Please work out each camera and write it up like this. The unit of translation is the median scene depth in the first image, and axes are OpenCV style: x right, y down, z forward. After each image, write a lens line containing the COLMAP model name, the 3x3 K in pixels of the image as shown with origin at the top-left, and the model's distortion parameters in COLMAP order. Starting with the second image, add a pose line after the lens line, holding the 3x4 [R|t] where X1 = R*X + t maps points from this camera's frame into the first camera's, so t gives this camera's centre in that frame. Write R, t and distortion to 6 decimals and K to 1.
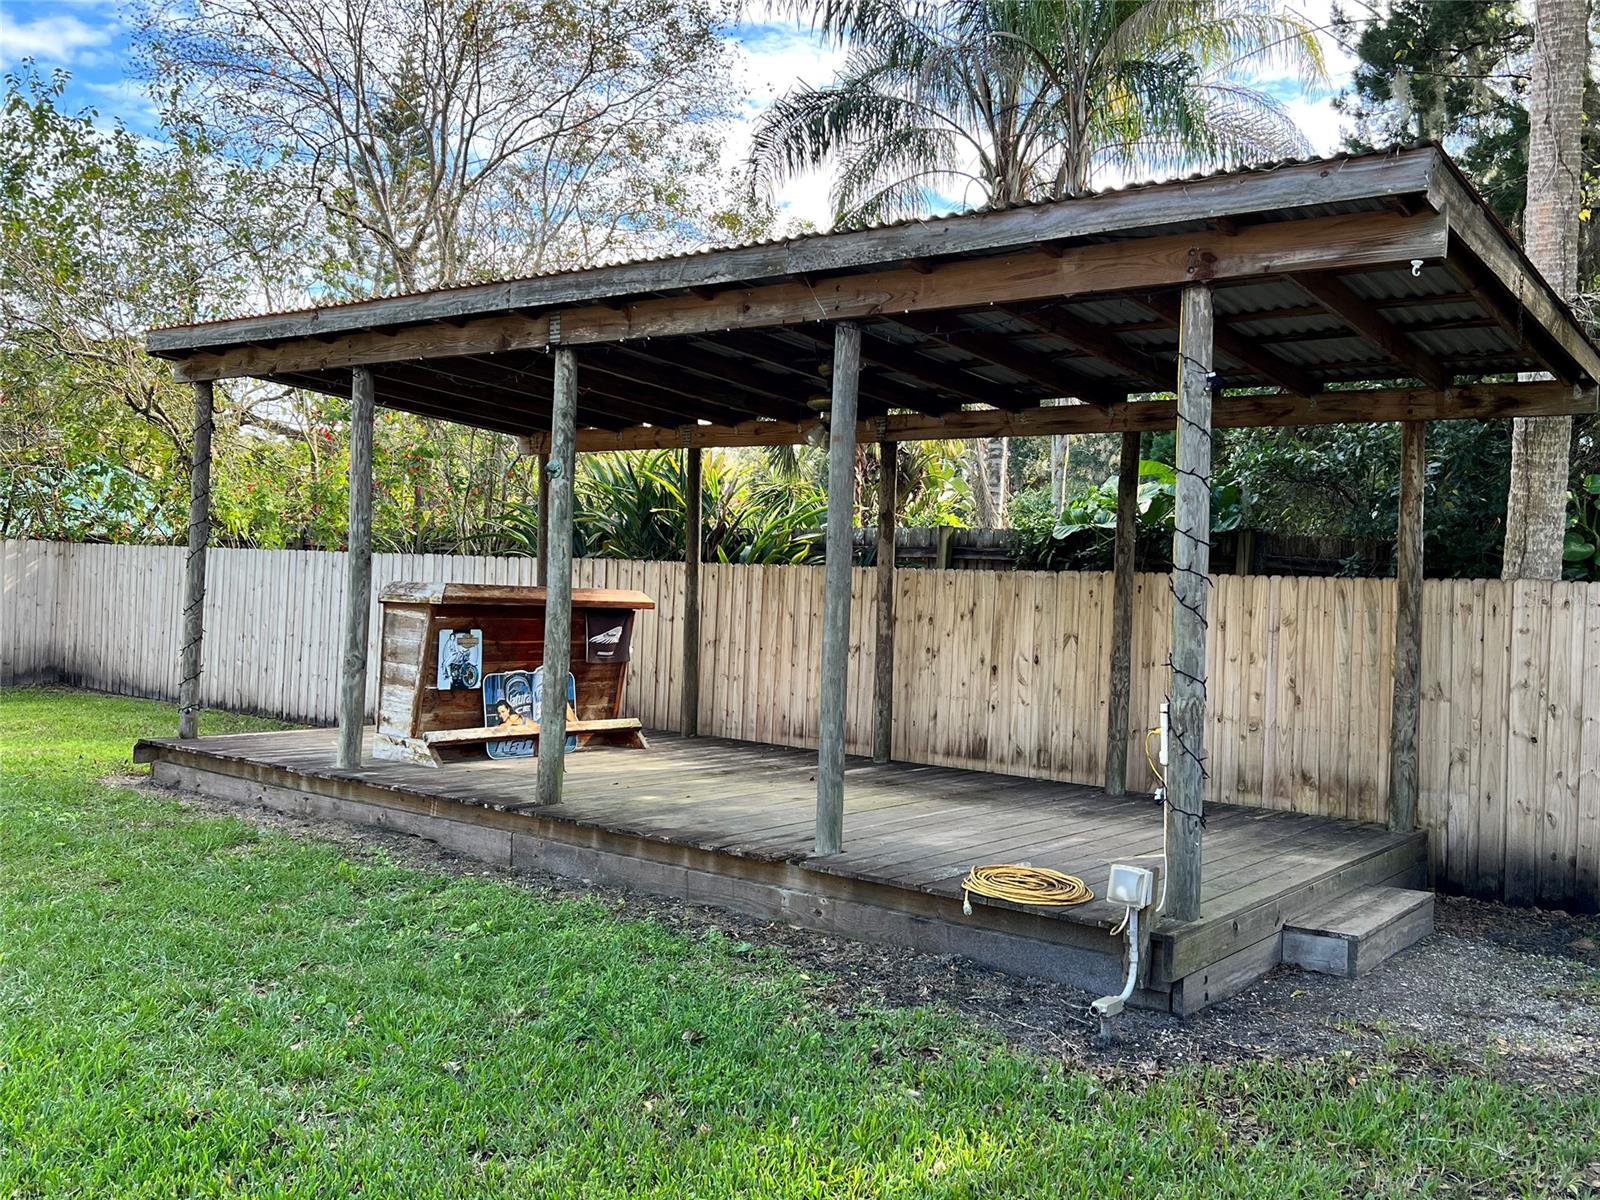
lens RADIAL K [[1395.9, 0, 806.0], [0, 1395.9, 585.0], [0, 0, 1]] dist [0.075956, -0.116335]
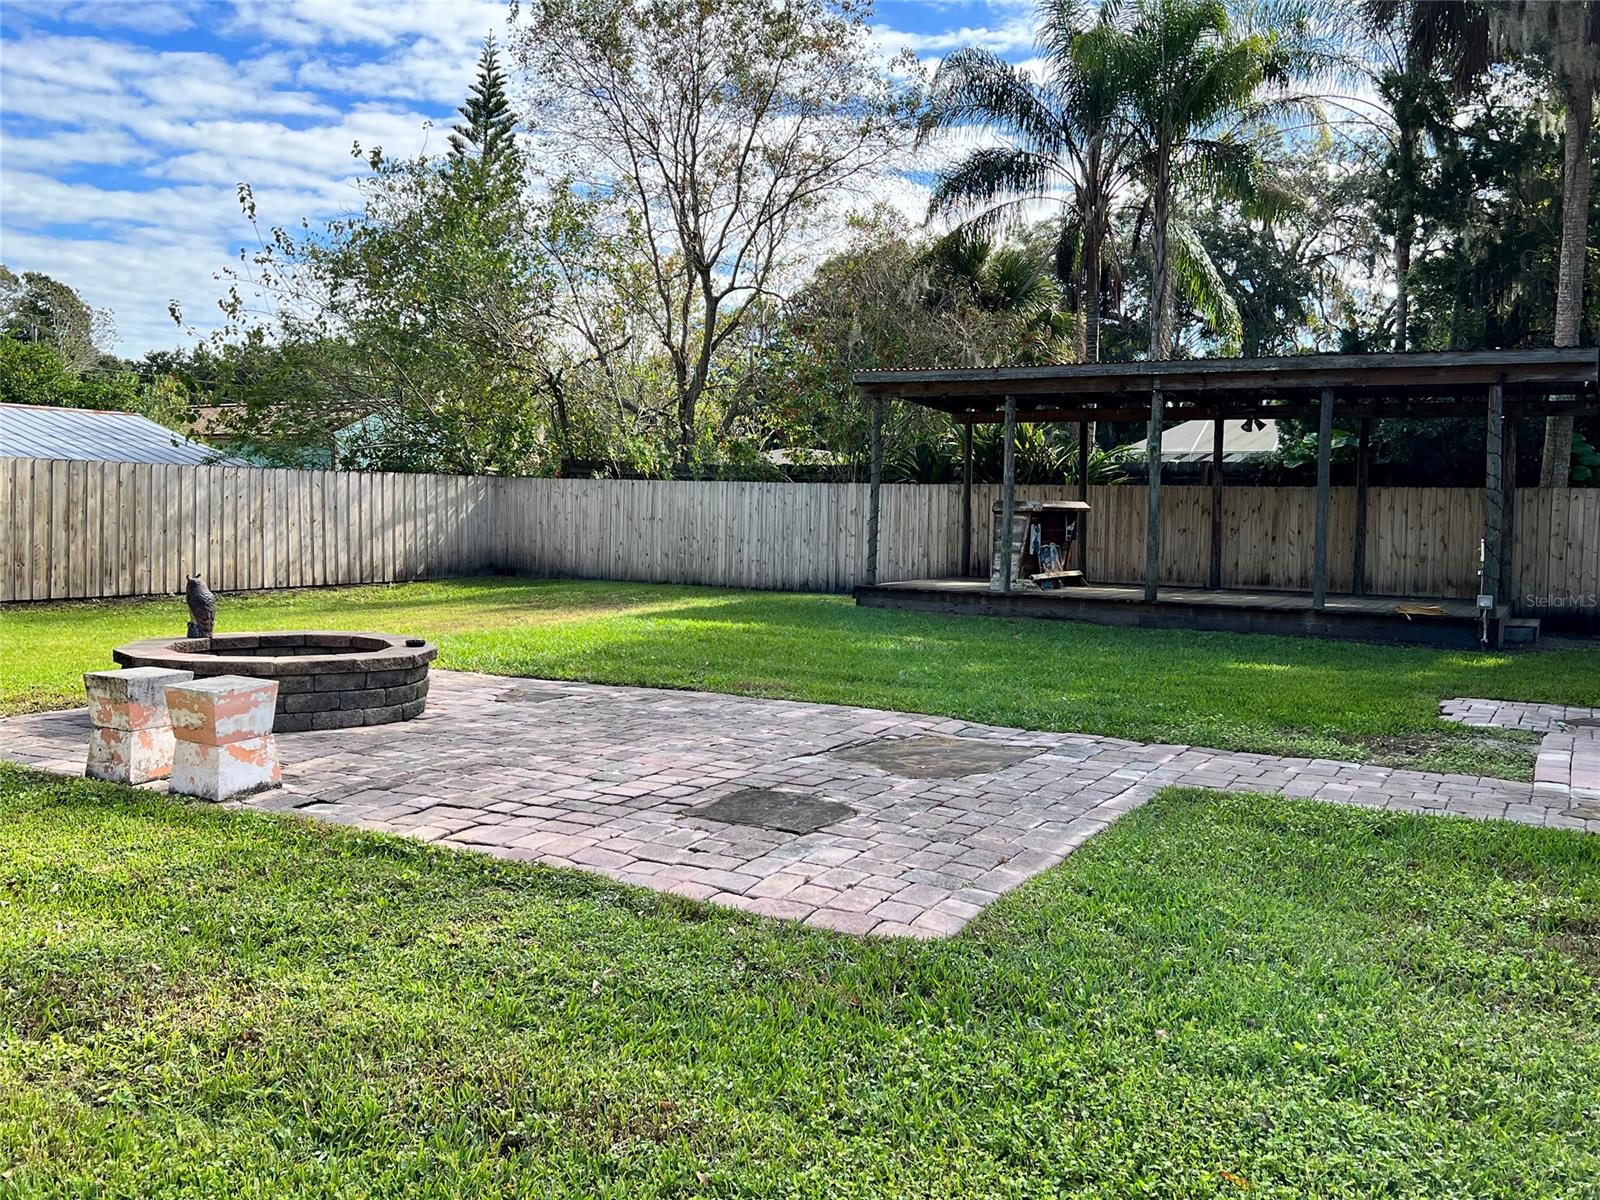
lens RADIAL K [[1395.9, 0, 786.0], [0, 1395.9, 597.1], [0, 0, 1]] dist [0.075956, -0.116335]
pose [[0.990039, -0.032371, 0.137022, -0.863095], [0.021614, 0.996618, 0.079280, -0.029597], [-0.139125, -0.075528, 0.987390, -0.897818]]
